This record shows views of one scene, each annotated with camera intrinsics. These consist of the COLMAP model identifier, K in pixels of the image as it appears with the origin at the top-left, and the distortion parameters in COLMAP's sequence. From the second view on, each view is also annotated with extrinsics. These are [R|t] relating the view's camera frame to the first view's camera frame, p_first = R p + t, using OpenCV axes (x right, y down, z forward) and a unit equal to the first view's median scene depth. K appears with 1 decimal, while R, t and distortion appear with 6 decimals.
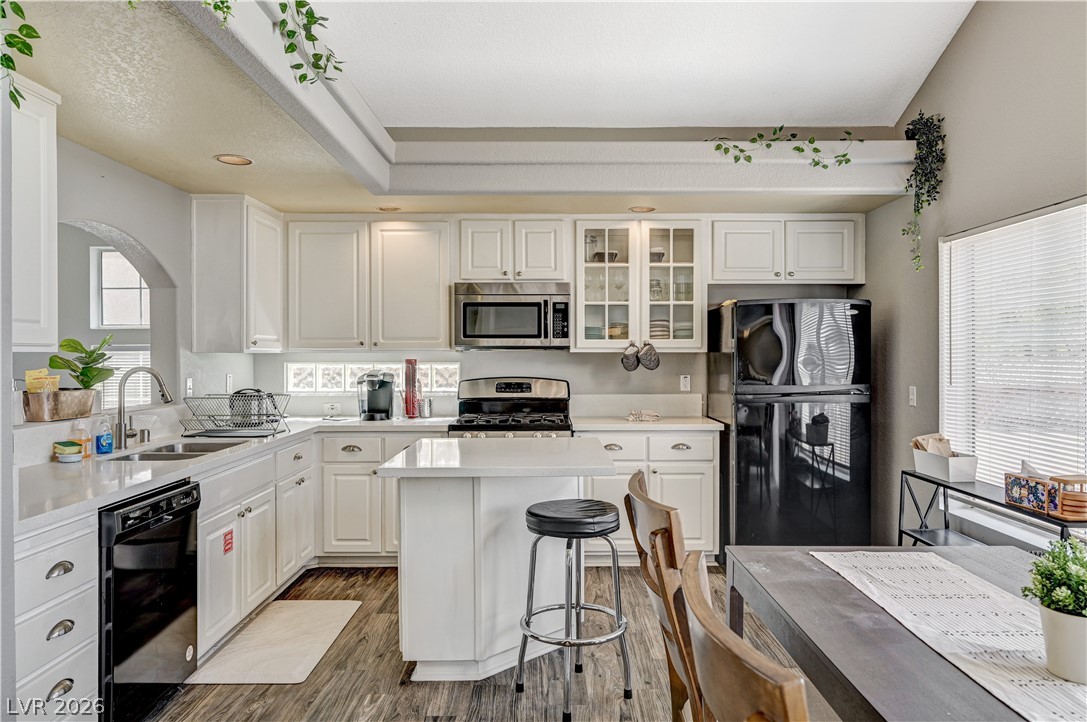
lens RADIAL K [[743.6, 0, 547.2], [0, 743.6, 361.7], [0, 0, 1]] dist [-0.003642, 0.002227]
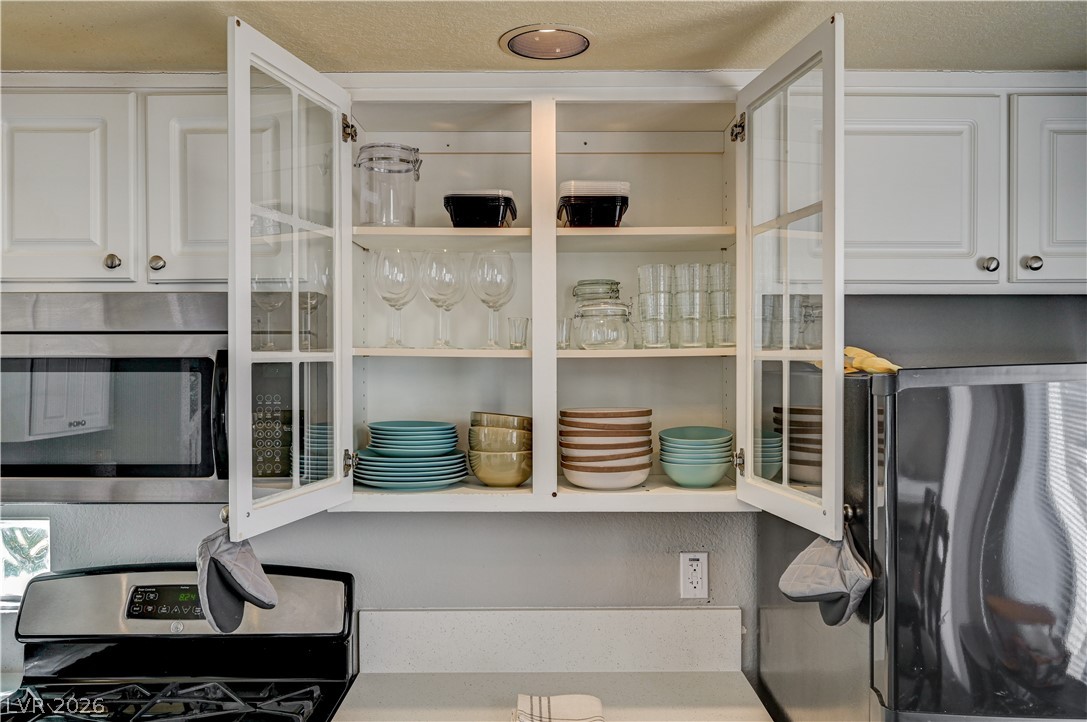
lens RADIAL K [[831.3, 0, 550.9], [0, 831.3, 363.2], [0, 0, 1]] dist [0.007263, -0.006651]
pose [[0.999999, -0.001021, 0.000321, 0.126671], [0.001023, 0.999982, -0.005933, -0.073938], [-0.000315, 0.005934, 0.999982, 0.648510]]
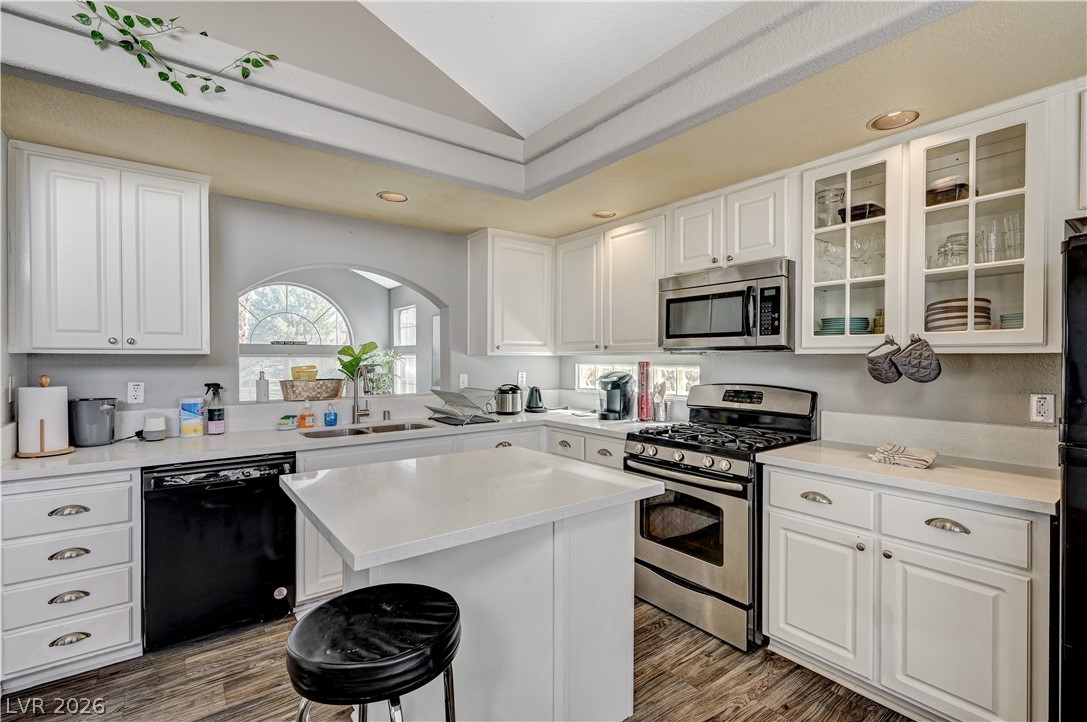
lens RADIAL K [[489.6, 0, 548.8], [0, 489.6, 363.5], [0, 0, 1]] dist [-0.005289, 0.000904]
pose [[0.608379, 0.011554, -0.793563, 0.268628], [-0.009822, 0.999927, 0.007029, -0.004307], [0.793586, 0.003518, 0.608448, 0.513539]]
